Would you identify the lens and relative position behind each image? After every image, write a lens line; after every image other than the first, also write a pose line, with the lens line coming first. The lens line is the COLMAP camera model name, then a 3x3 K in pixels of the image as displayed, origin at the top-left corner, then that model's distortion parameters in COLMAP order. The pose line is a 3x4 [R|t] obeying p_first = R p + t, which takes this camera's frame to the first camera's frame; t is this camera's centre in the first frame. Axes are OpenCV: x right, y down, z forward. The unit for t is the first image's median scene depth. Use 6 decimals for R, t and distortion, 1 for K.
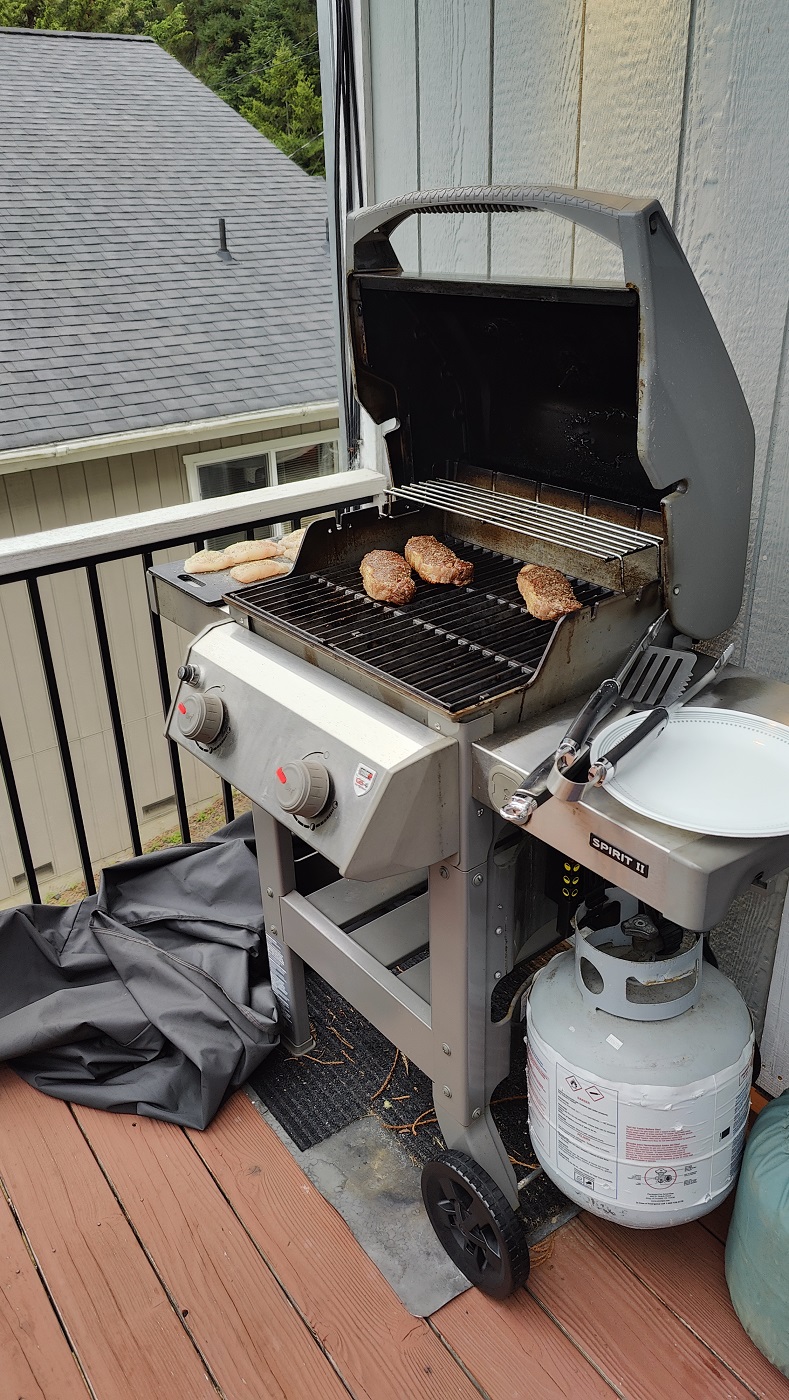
lens RADIAL K [[983.2, 0, 394.5], [0, 983.2, 700.0], [0, 0, 1]] dist [0.052652, -0.069415]
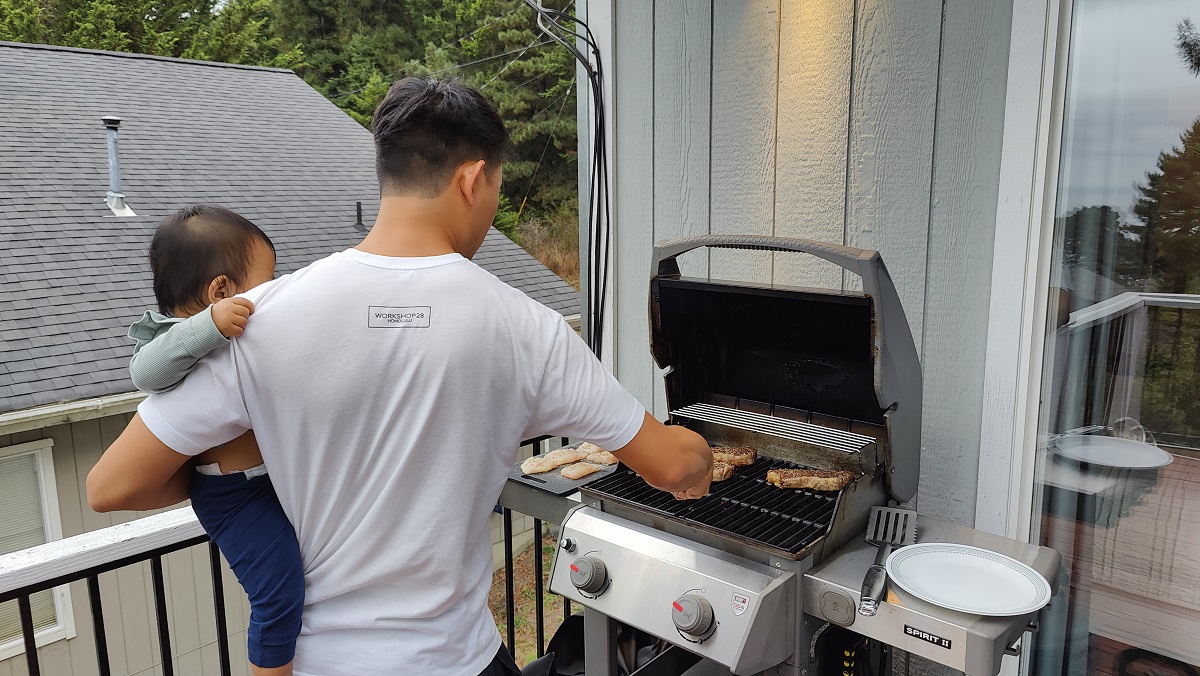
lens RADIAL K [[854.7, 0, 600.0], [0, 854.7, 338.0], [0, 0, 1]] dist [0.005729, 0.004507]
pose [[0.983361, -0.010131, 0.181379, -0.346589], [0.060598, 0.959548, -0.274945, 0.027528], [-0.171256, 0.281361, 0.944196, -0.223835]]
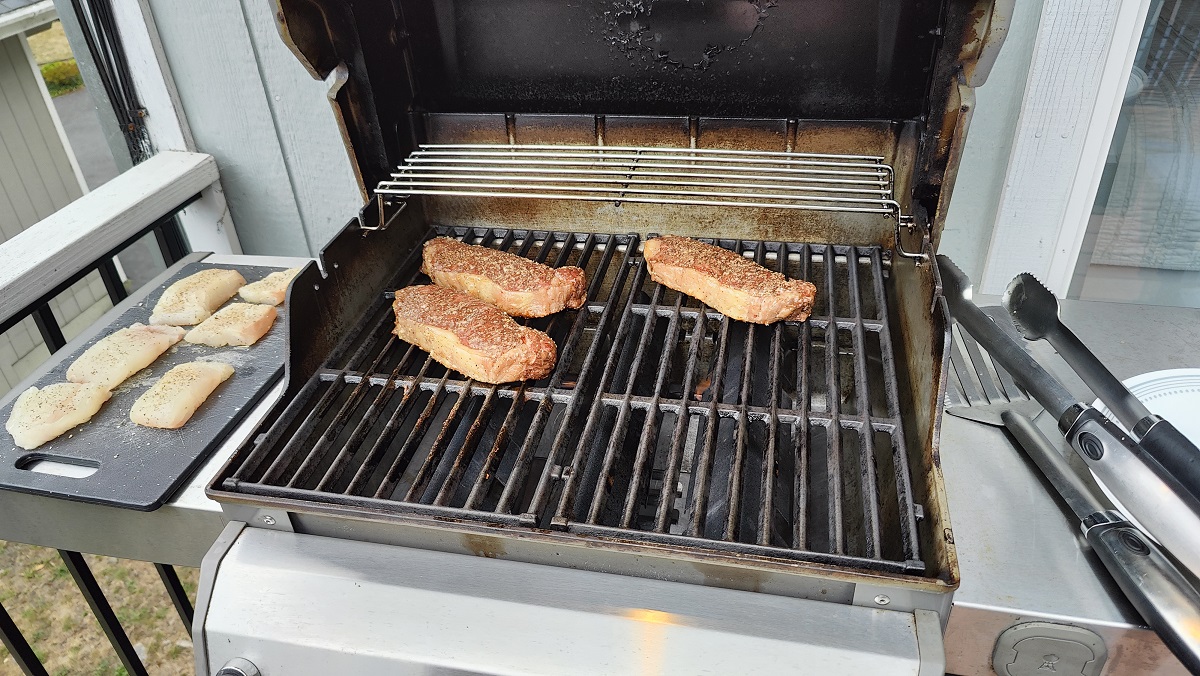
lens RADIAL K [[842.7, 0, 569.6], [0, 842.7, 345.9], [0, 0, 1]] dist [0.052652, -0.069415]
pose [[0.784749, -0.364834, 0.501064, -0.205034], [0.314718, 0.930988, 0.184970, -0.184094], [-0.533968, 0.012539, 0.845412, 0.521504]]
